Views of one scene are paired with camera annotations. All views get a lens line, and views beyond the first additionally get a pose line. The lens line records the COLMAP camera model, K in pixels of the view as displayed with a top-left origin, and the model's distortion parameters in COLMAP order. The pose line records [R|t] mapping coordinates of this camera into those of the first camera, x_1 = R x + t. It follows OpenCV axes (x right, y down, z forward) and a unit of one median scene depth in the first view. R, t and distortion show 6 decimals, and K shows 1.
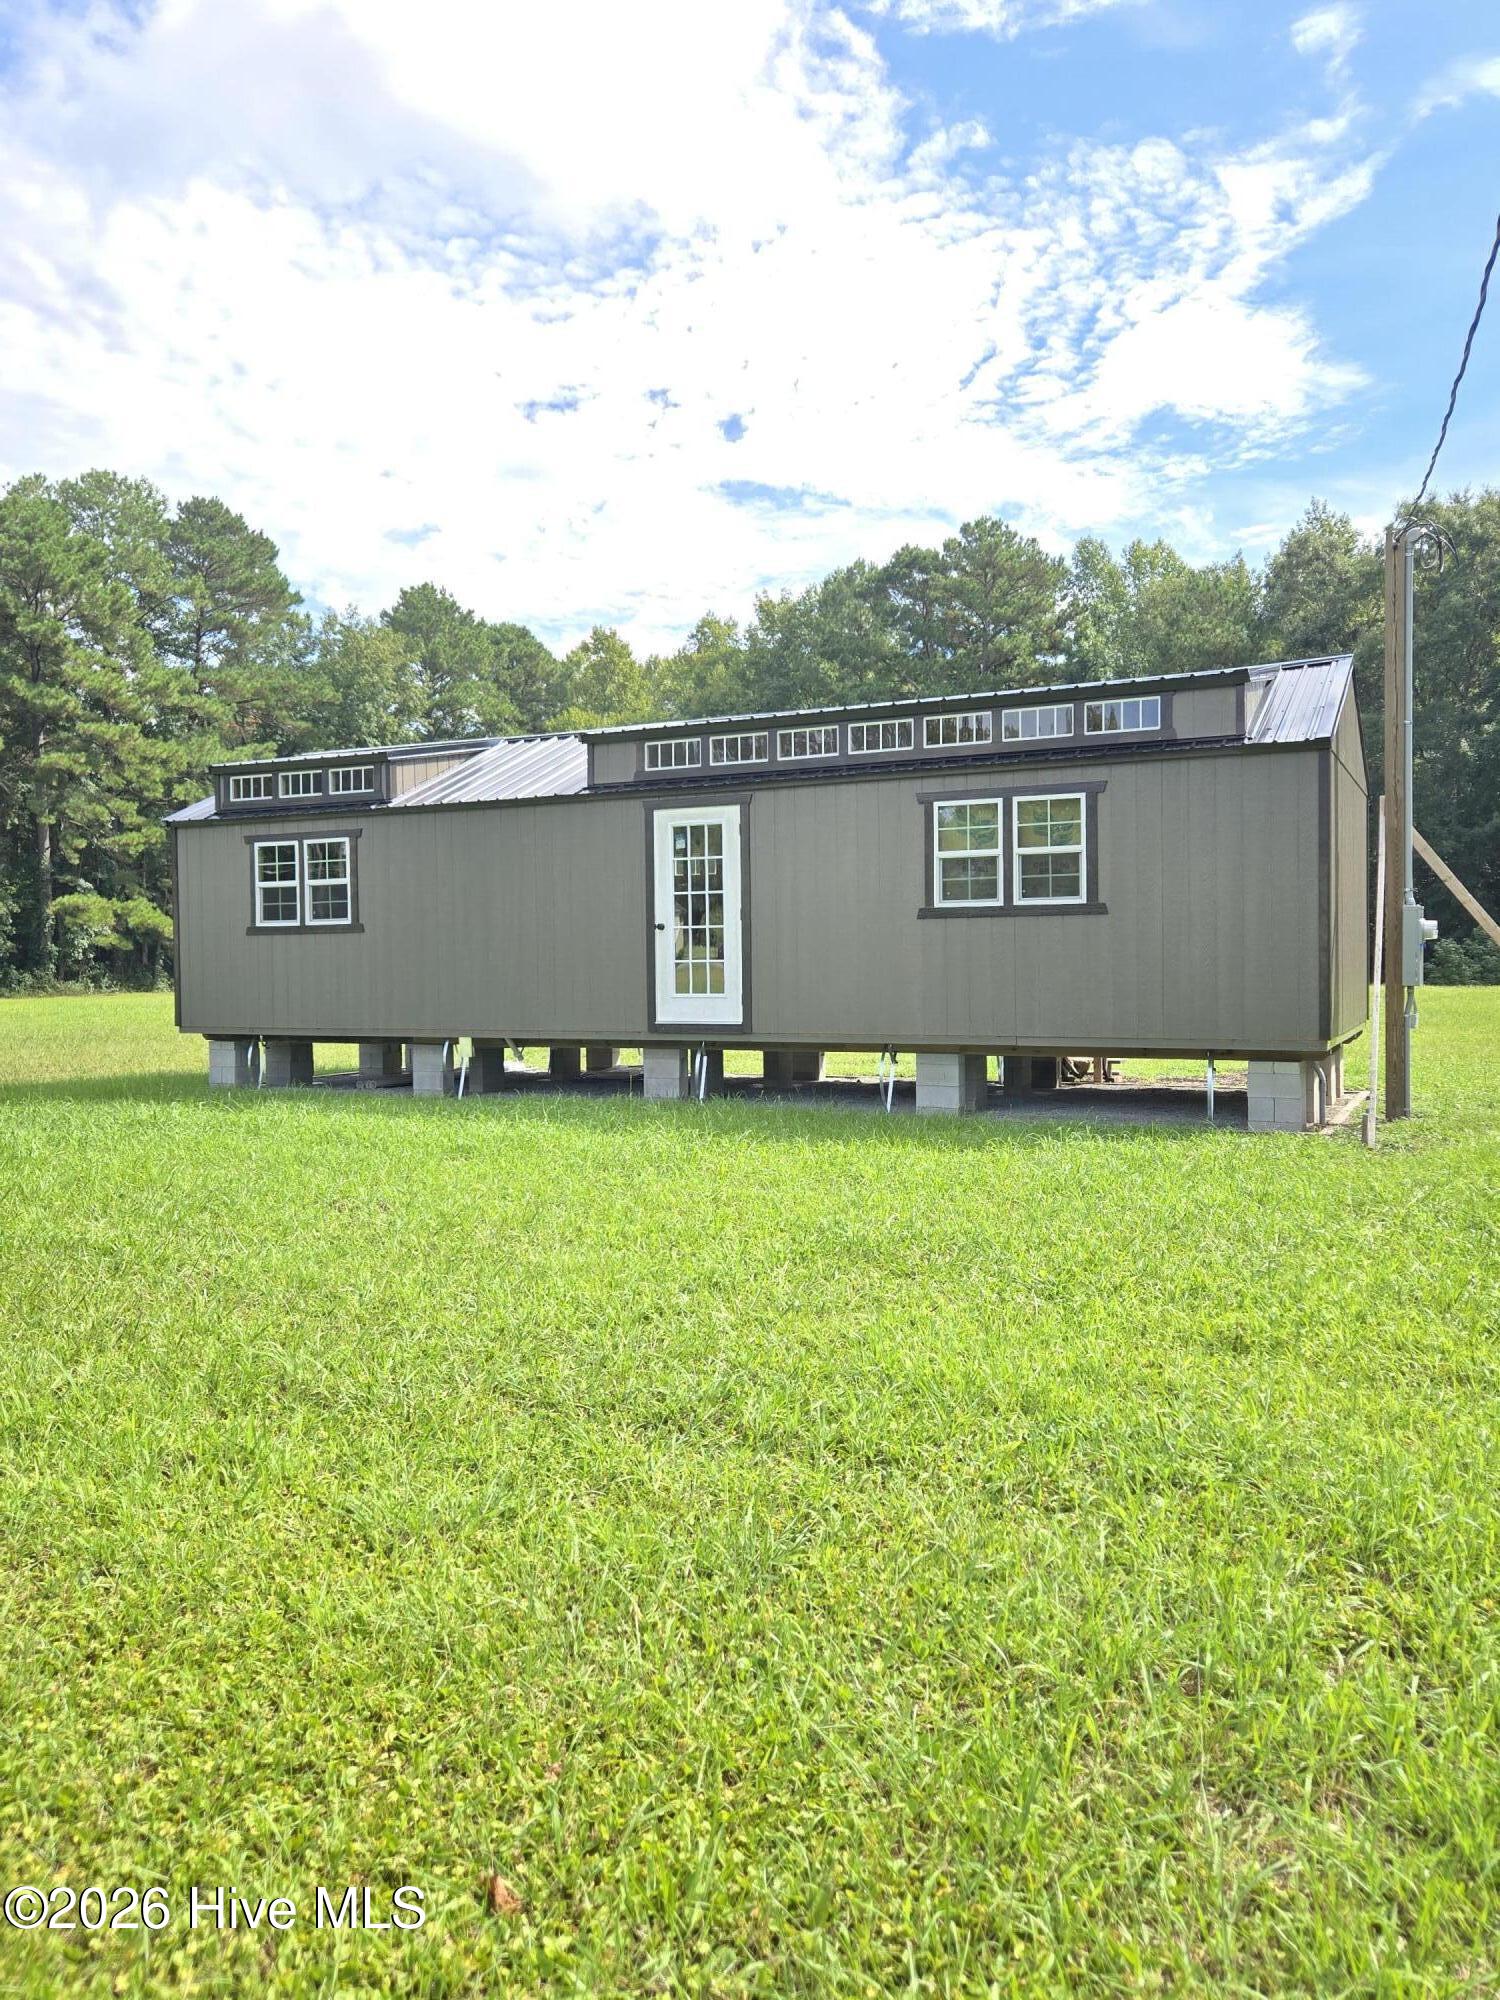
lens RADIAL K [[1329.2, 0, 748.8], [0, 1329.2, 1009.4], [0, 0, 1]] dist [0.075484, -0.066427]
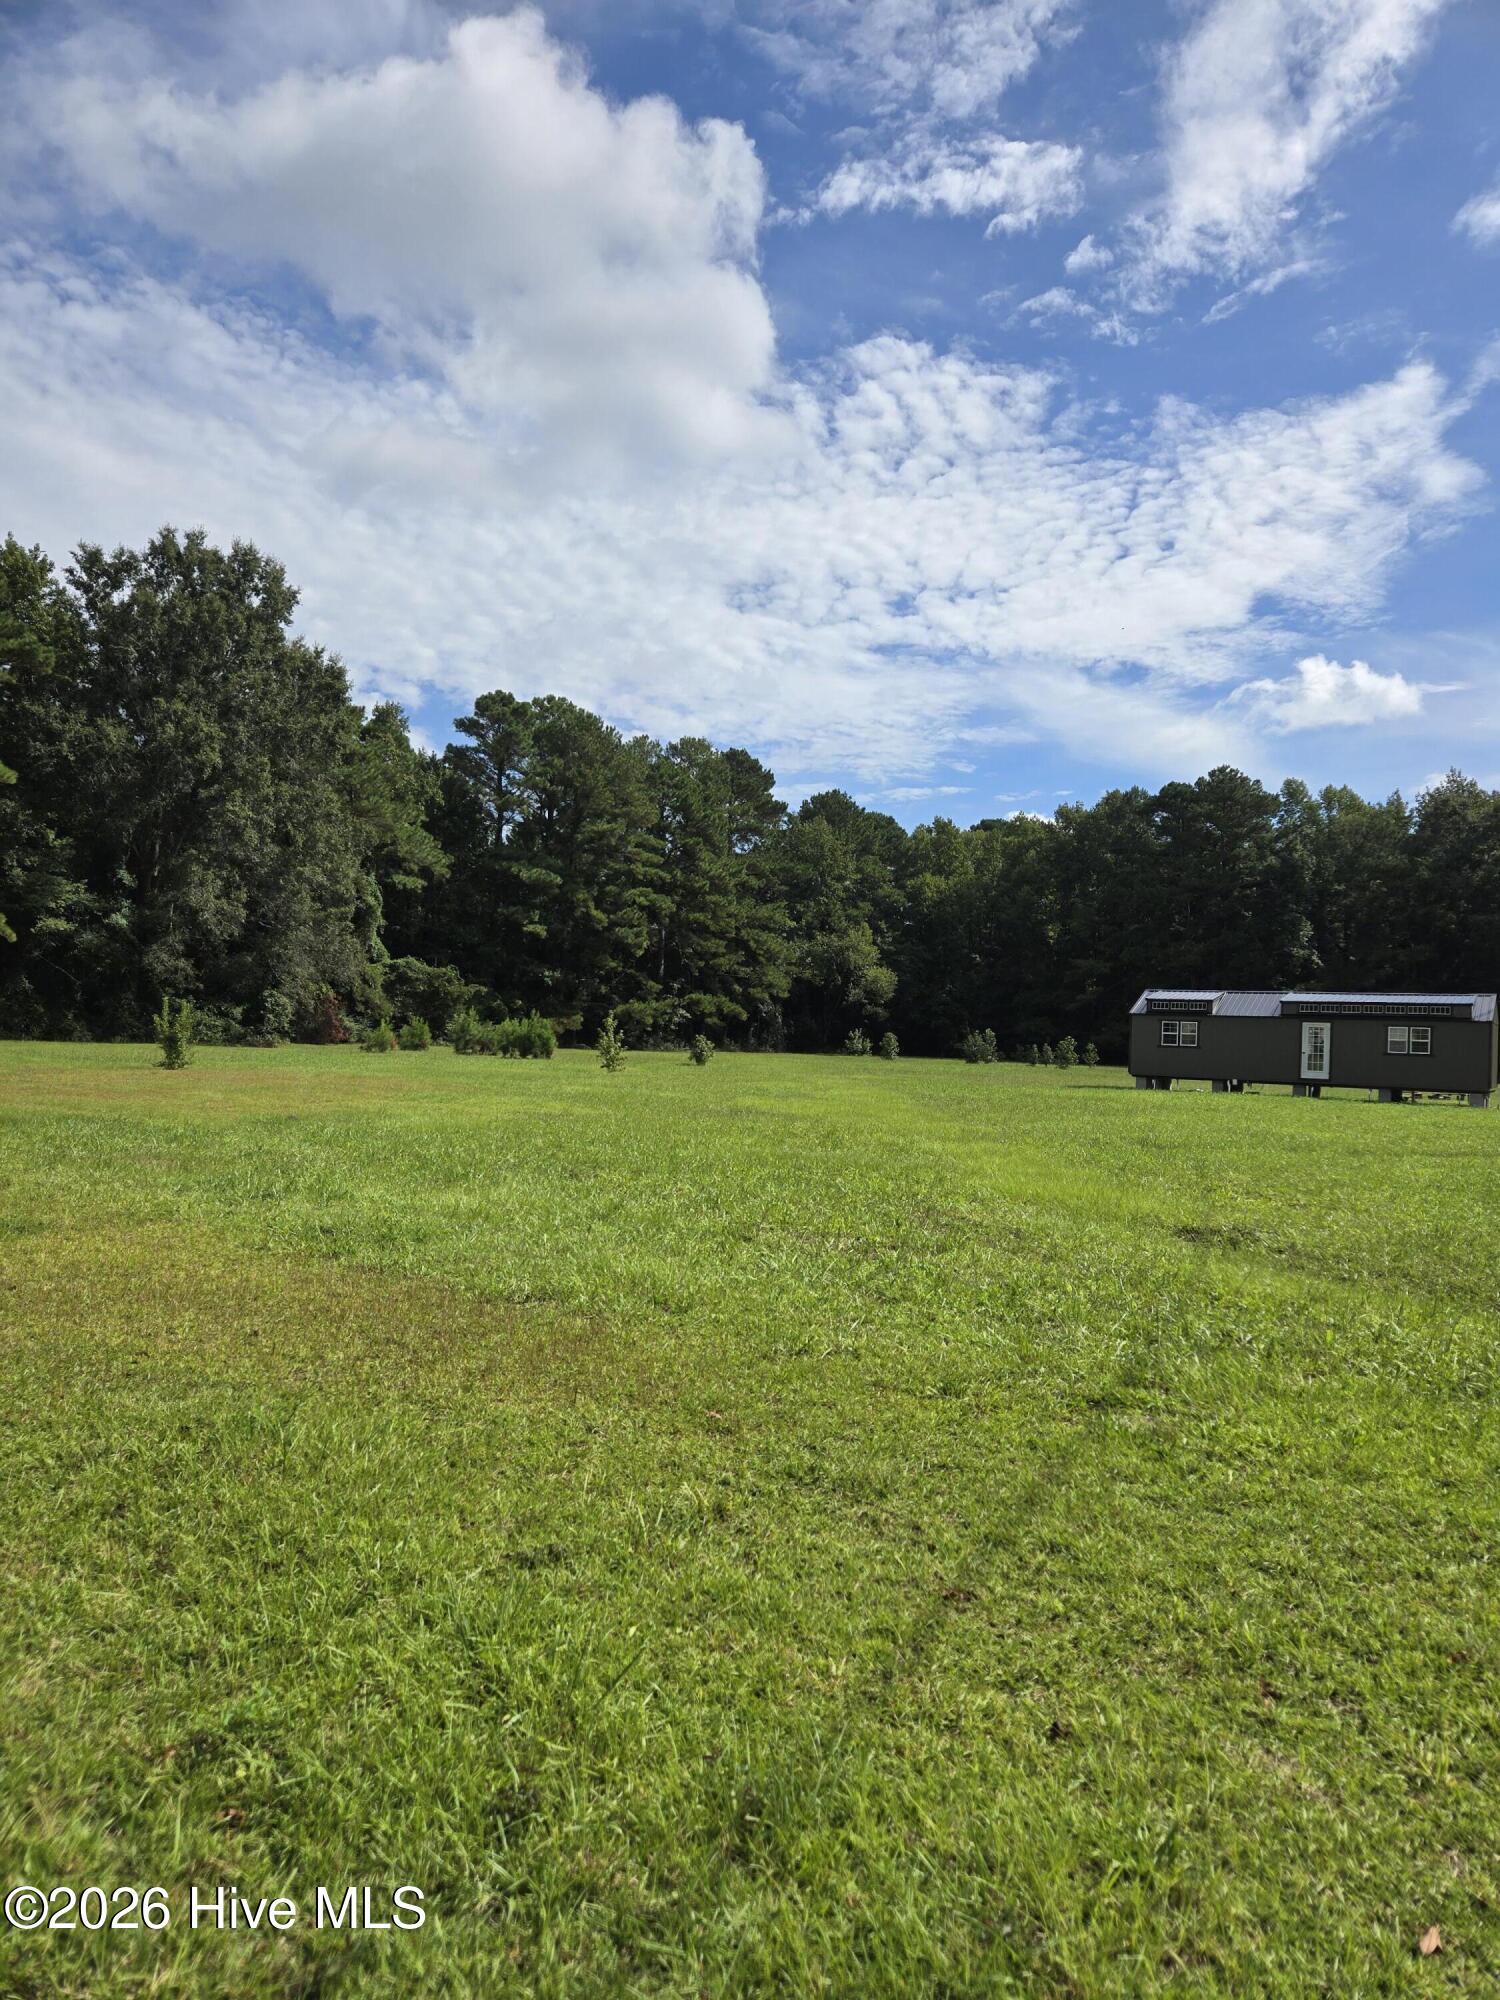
lens RADIAL K [[1329.2, 0, 748.8], [0, 1329.2, 1009.4], [0, 0, 1]] dist [0.075484, -0.066427]
pose [[0.996264, 0.048893, -0.071187, -0.241102], [-0.052830, 0.997115, -0.054511, 0.018956], [0.068317, 0.058069, 0.995972, -0.535121]]
